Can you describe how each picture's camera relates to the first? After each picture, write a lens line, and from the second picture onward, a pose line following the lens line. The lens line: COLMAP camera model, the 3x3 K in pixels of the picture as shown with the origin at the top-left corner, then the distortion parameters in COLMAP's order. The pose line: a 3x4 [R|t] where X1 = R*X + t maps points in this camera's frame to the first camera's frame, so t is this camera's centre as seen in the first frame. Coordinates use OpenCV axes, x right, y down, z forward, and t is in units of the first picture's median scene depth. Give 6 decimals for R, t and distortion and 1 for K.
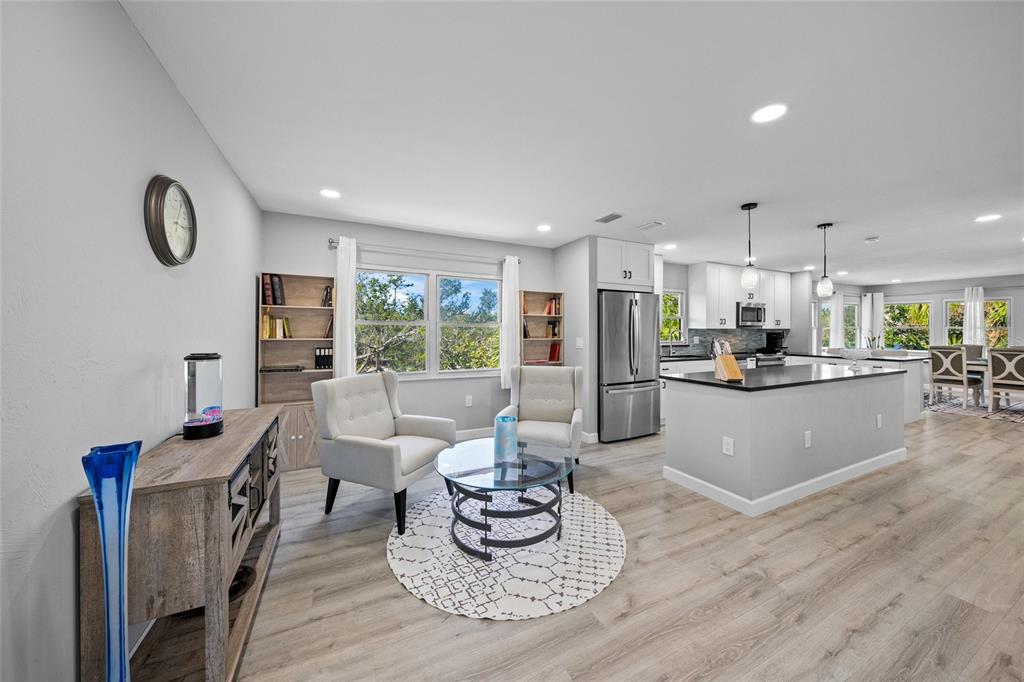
lens RADIAL K [[351.4, 0, 517.5], [0, 351.4, 328.4], [0, 0, 1]] dist [0.001597, 0.000103]
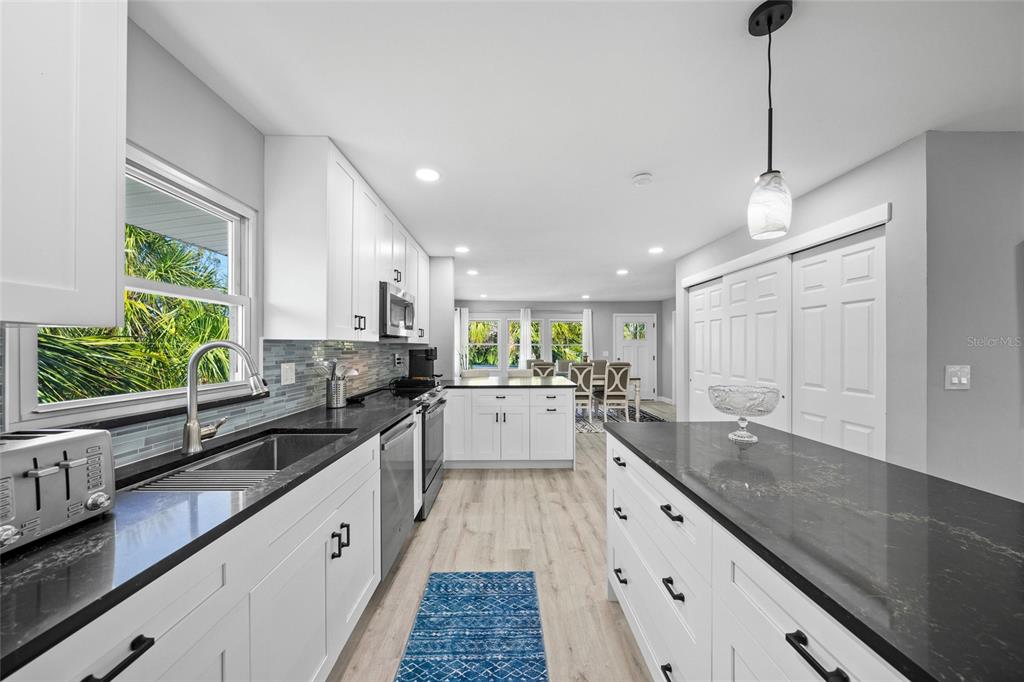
lens RADIAL K [[350.0, 0, 516.8], [0, 350.0, 347.2], [0, 0, 1]] dist [-0.000784, -0.000055]
pose [[0.419044, -0.003236, 0.907960, 0.475525], [0.000780, 0.999995, 0.003204, 0.010343], [-0.907966, -0.000635, 0.419044, 1.063568]]
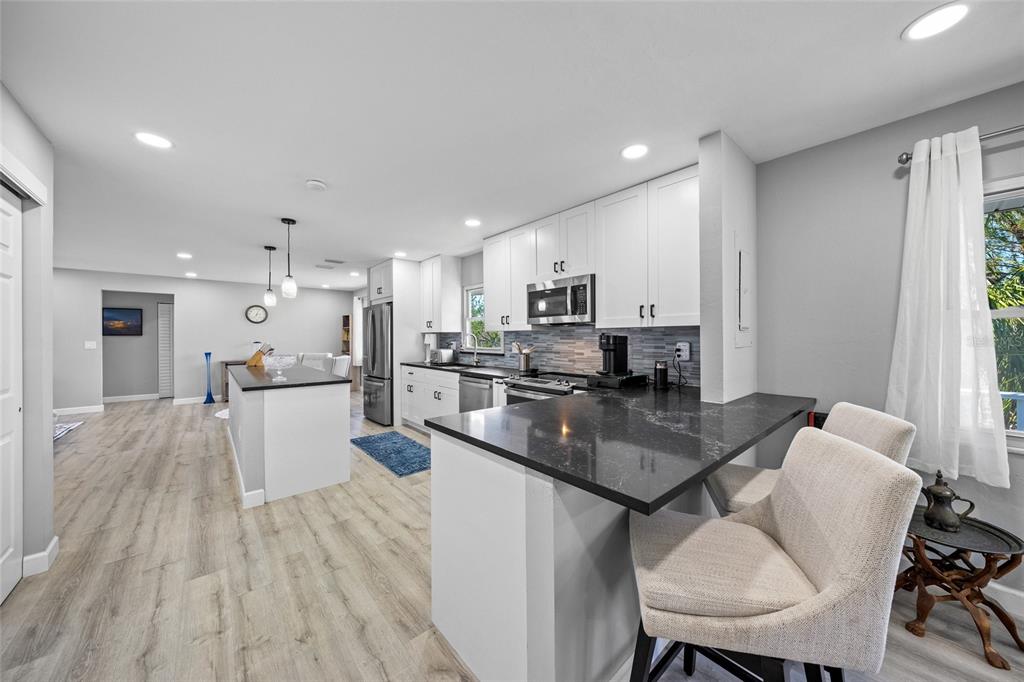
lens RADIAL K [[348.4, 0, 509.3], [0, 348.4, 337.5], [0, 0, 1]] dist [-0.000618, -0.000018]
pose [[0.253346, -0.002113, -0.967374, 1.896011], [0.010030, 0.999950, 0.000443, 0.019740], [0.967324, -0.009815, 0.253354, 1.317863]]
